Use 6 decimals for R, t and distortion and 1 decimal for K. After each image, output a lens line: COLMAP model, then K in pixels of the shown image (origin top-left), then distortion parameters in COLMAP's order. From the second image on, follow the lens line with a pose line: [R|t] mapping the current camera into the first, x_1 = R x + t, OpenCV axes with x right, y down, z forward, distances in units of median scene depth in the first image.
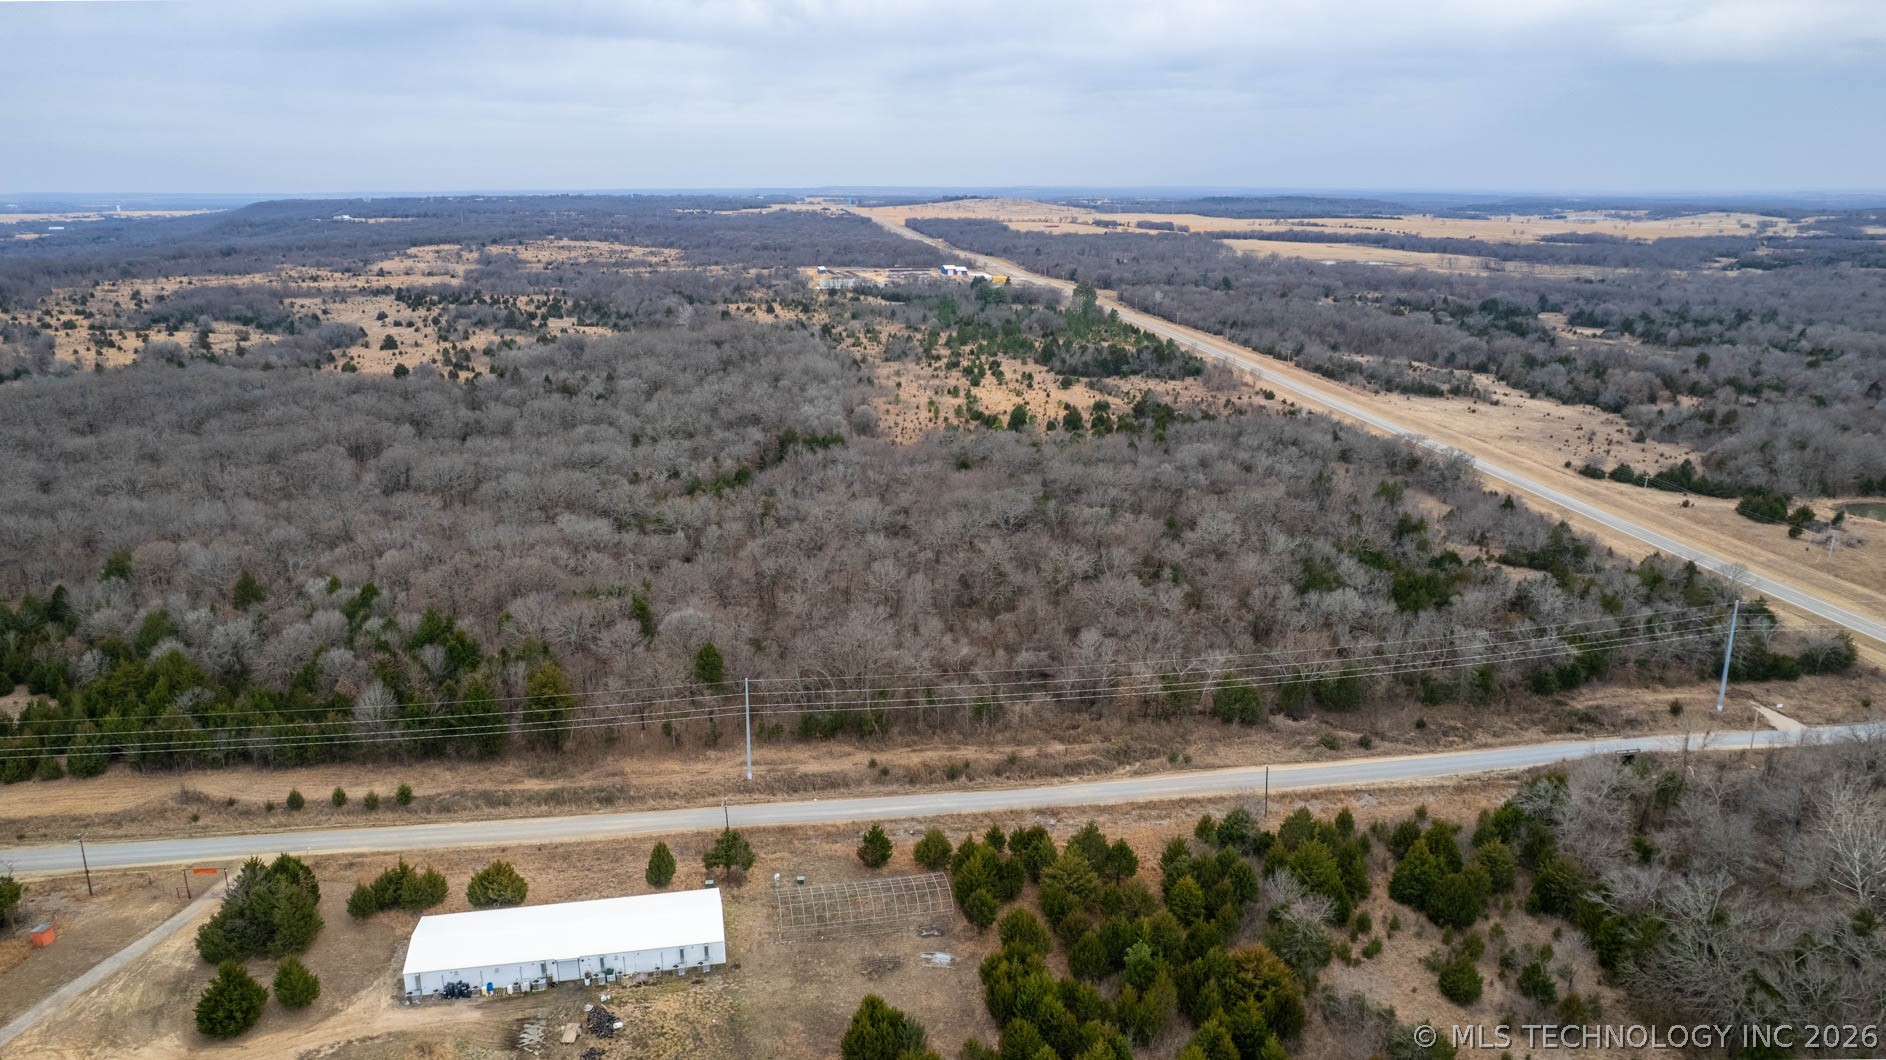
lens RADIAL K [[1215.1, 0, 943.0], [0, 1215.1, 530.0], [0, 0, 1]] dist [-0.075510, 0.062061]
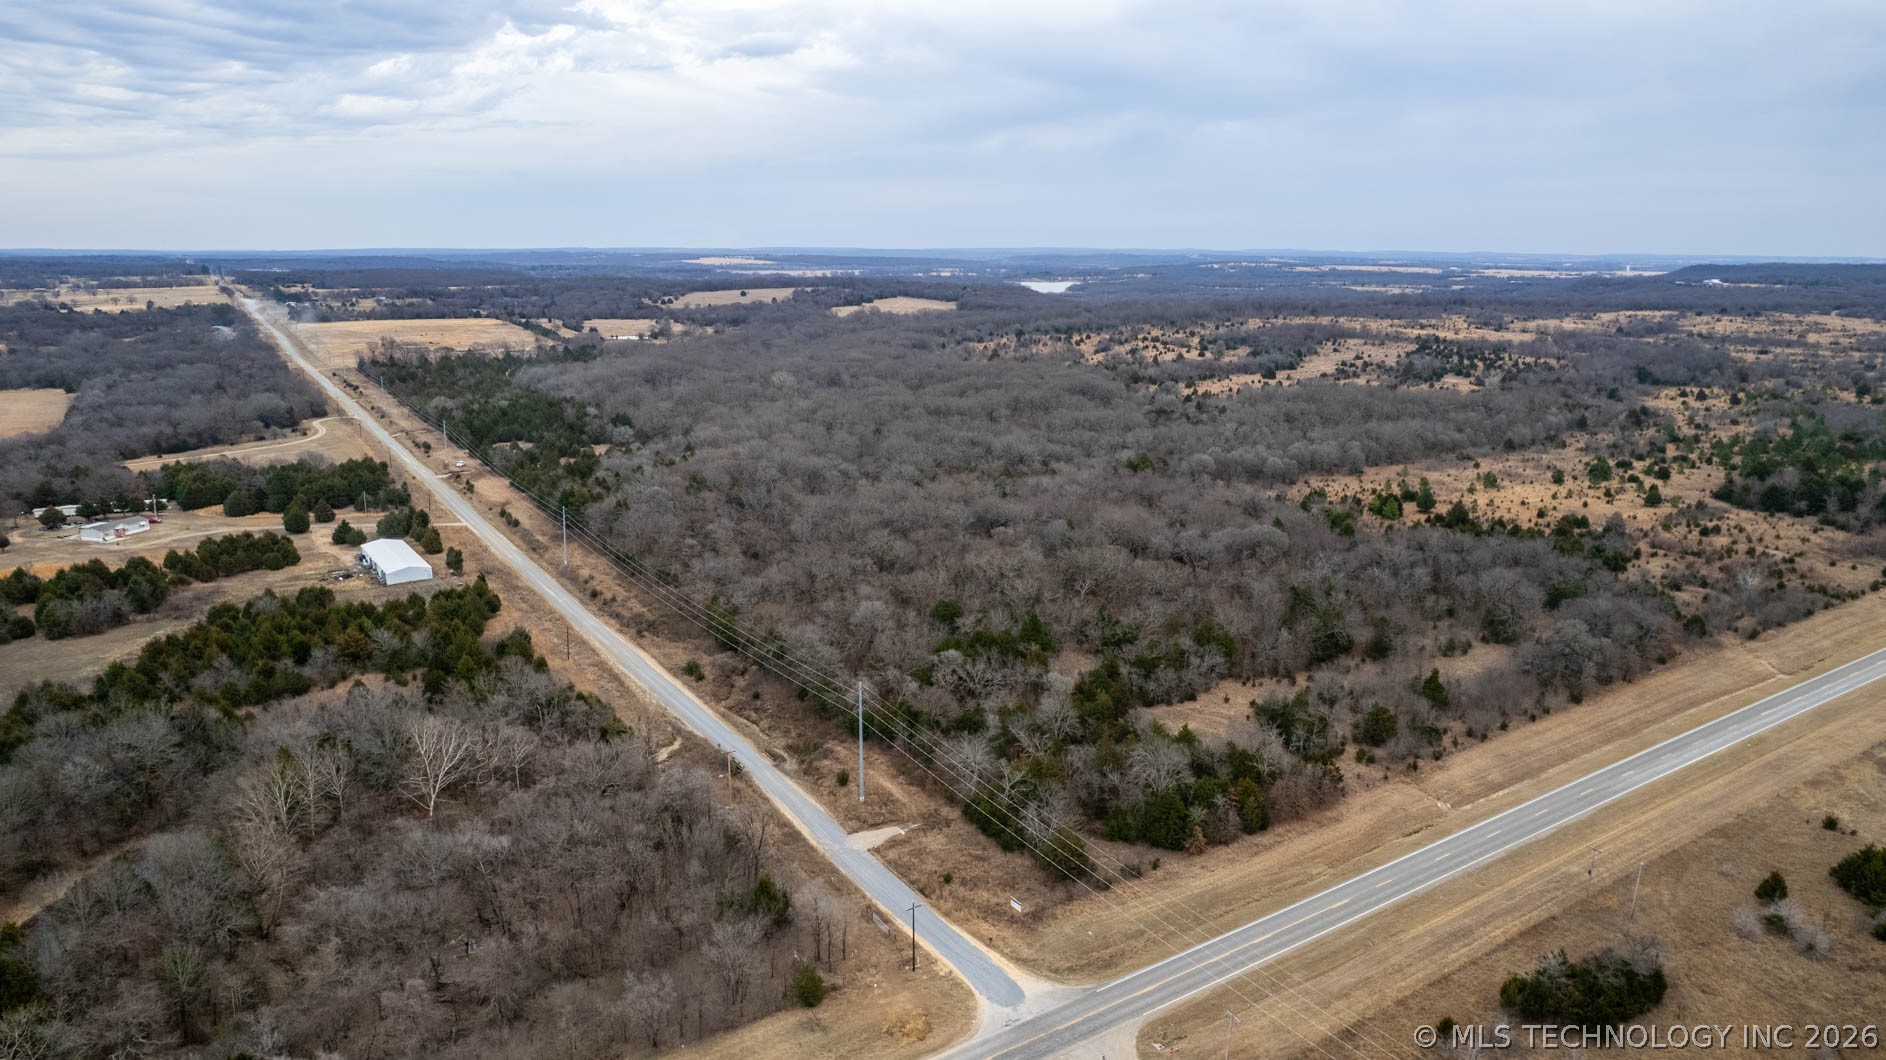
lens RADIAL K [[1206.6, 0, 943.0], [0, 1206.6, 530.0], [0, 0, 1]] dist [-0.075051, 0.066585]
pose [[0.404898, 0.215759, -0.888541, 0.631375], [-0.258099, 0.959213, 0.115307, -0.075026], [0.877179, 0.182644, 0.444070, 0.261390]]
